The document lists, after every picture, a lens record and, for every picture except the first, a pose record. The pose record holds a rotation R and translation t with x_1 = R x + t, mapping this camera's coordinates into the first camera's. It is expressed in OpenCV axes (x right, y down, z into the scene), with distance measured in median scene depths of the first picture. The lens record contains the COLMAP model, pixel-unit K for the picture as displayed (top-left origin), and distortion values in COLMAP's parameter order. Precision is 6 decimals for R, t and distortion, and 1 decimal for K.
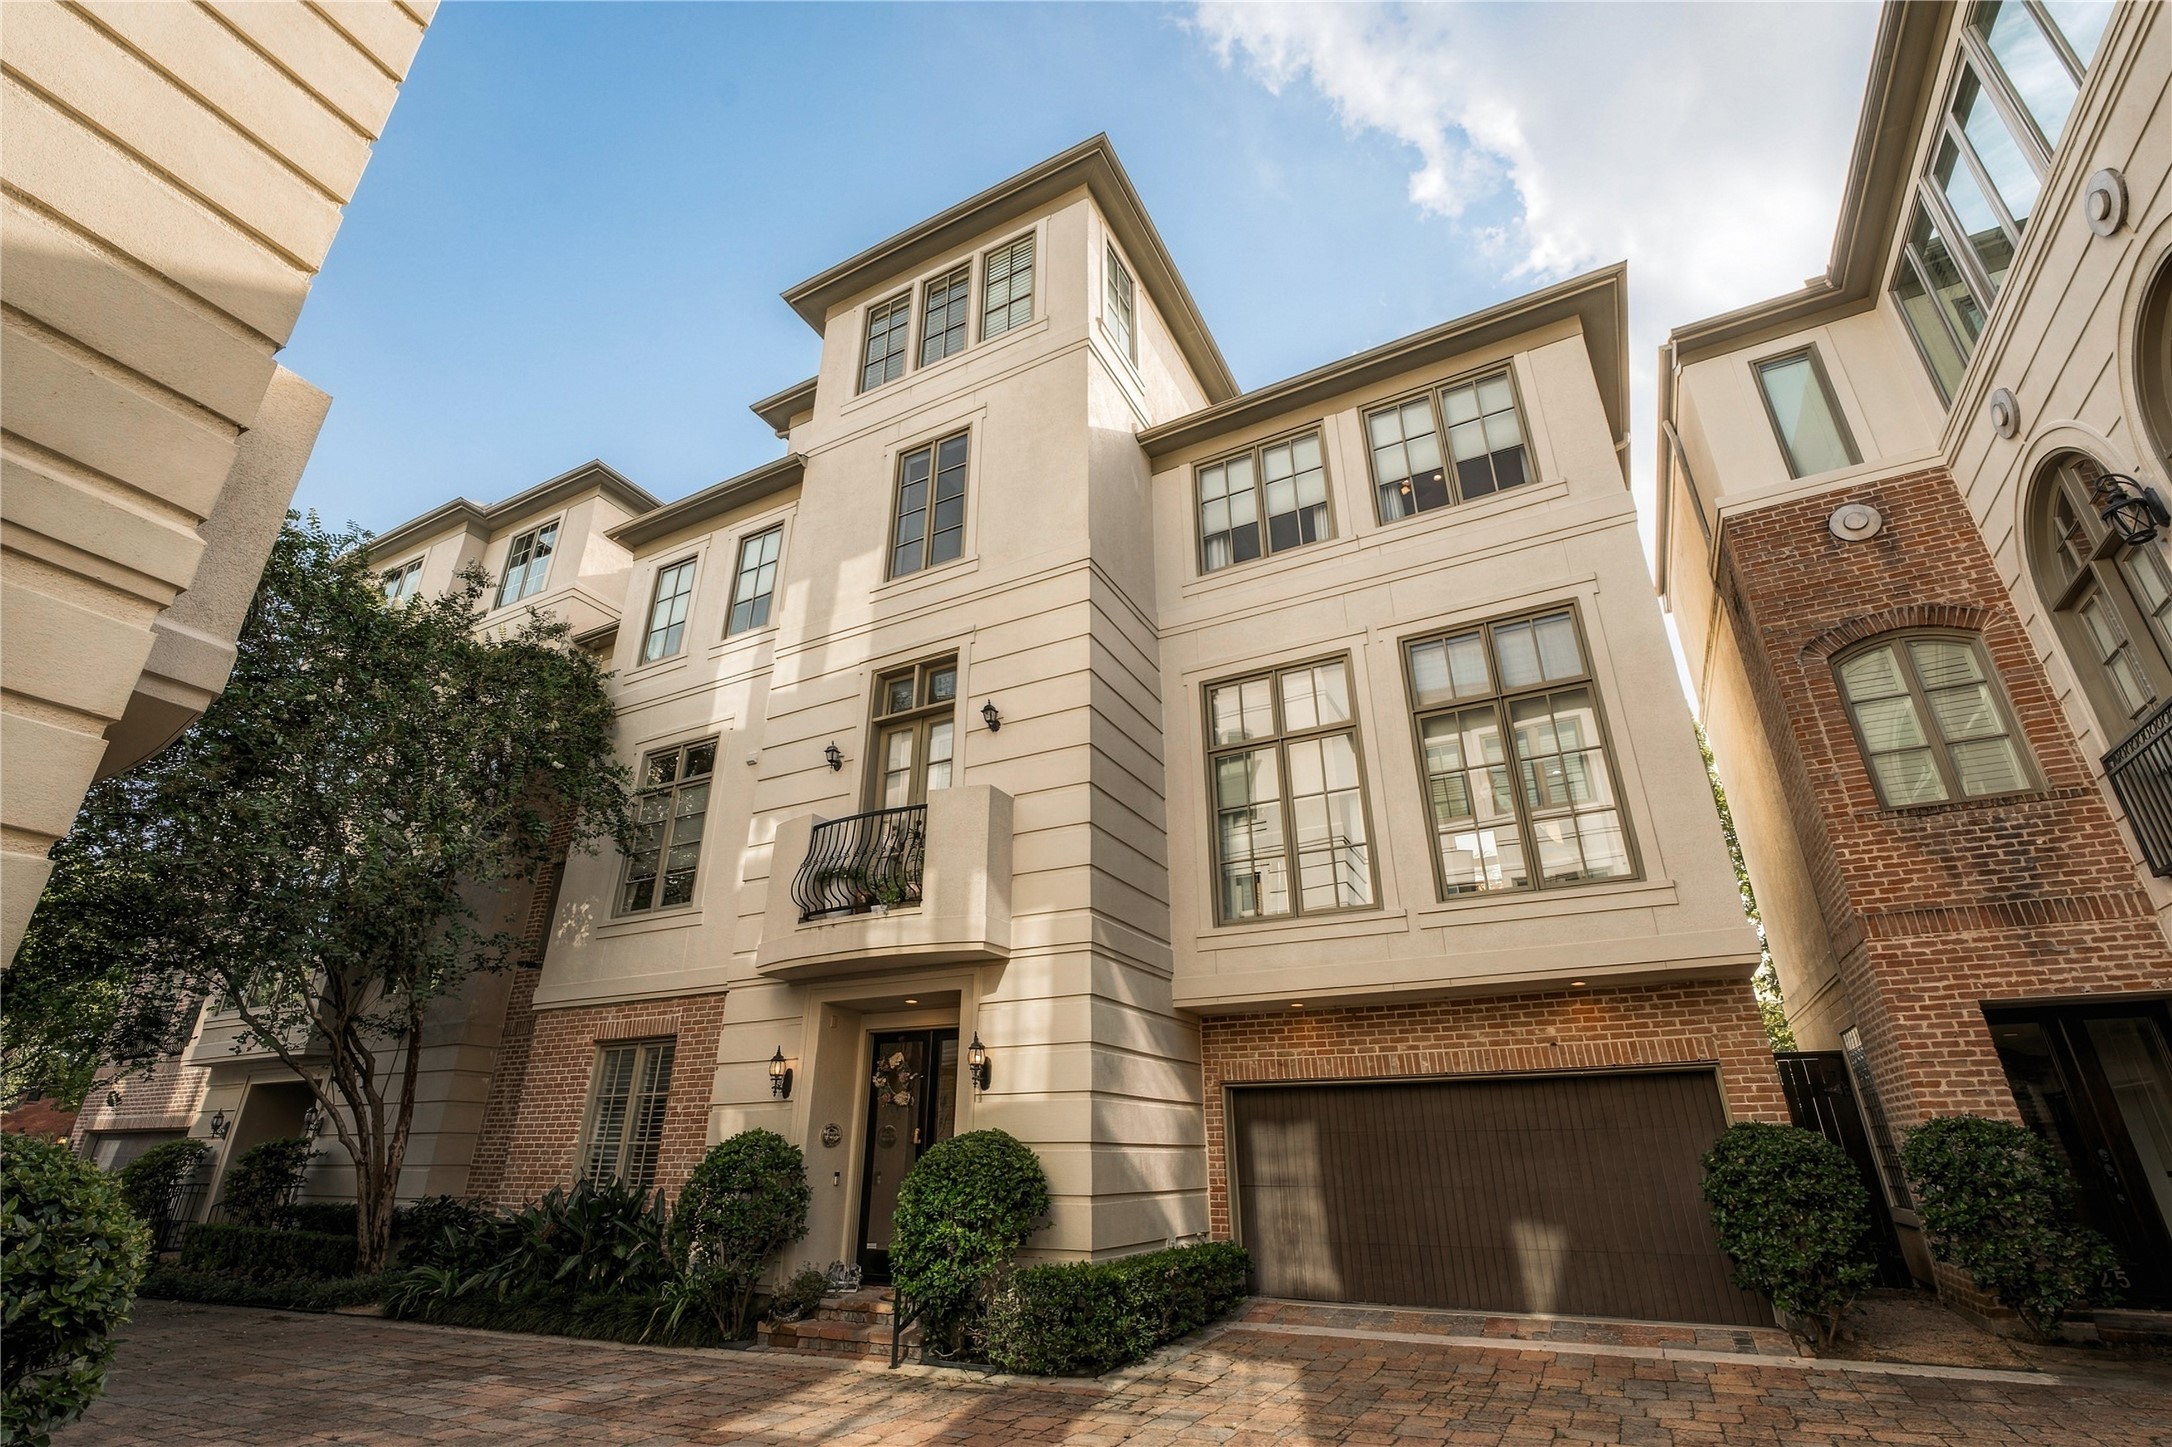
lens RADIAL K [[977.5, 0, 1074.3], [0, 977.5, 730.7], [0, 0, 1]] dist [-0.002893, -0.000278]
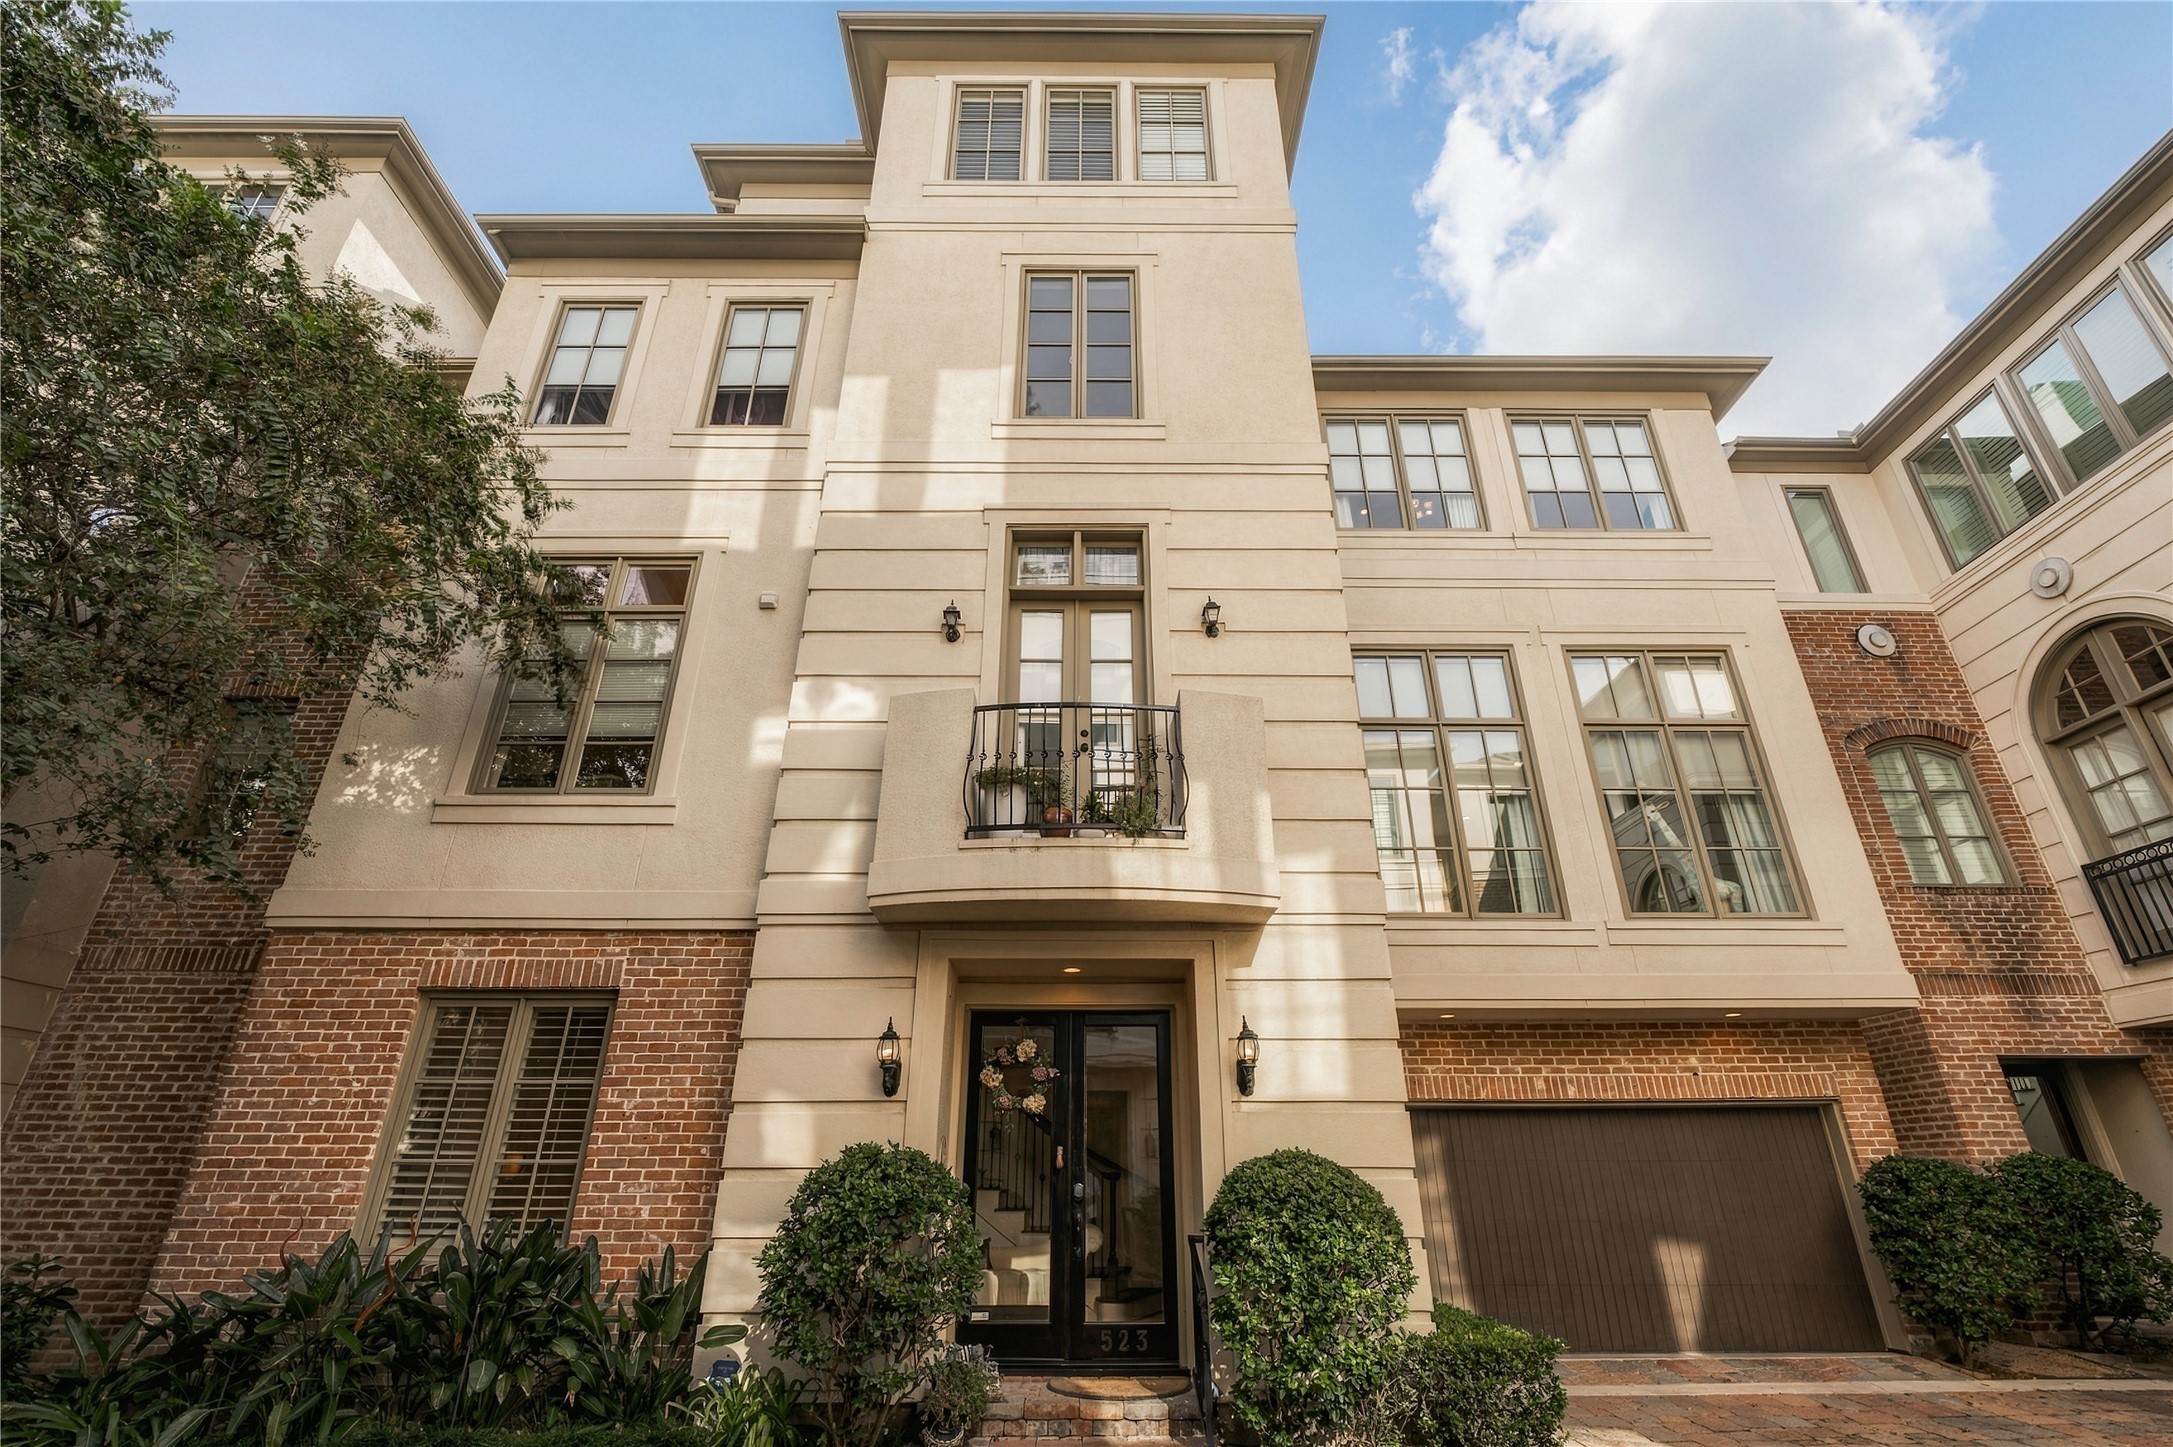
lens RADIAL K [[978.0, 0, 1074.8], [0, 978.0, 730.7], [0, 0, 1]] dist [-0.002893, -0.000278]
pose [[0.881092, 0.202255, 0.427516, -0.515272], [-0.192560, 0.979041, -0.066321, 0.152162], [-0.431970, -0.023888, 0.901572, 0.352171]]
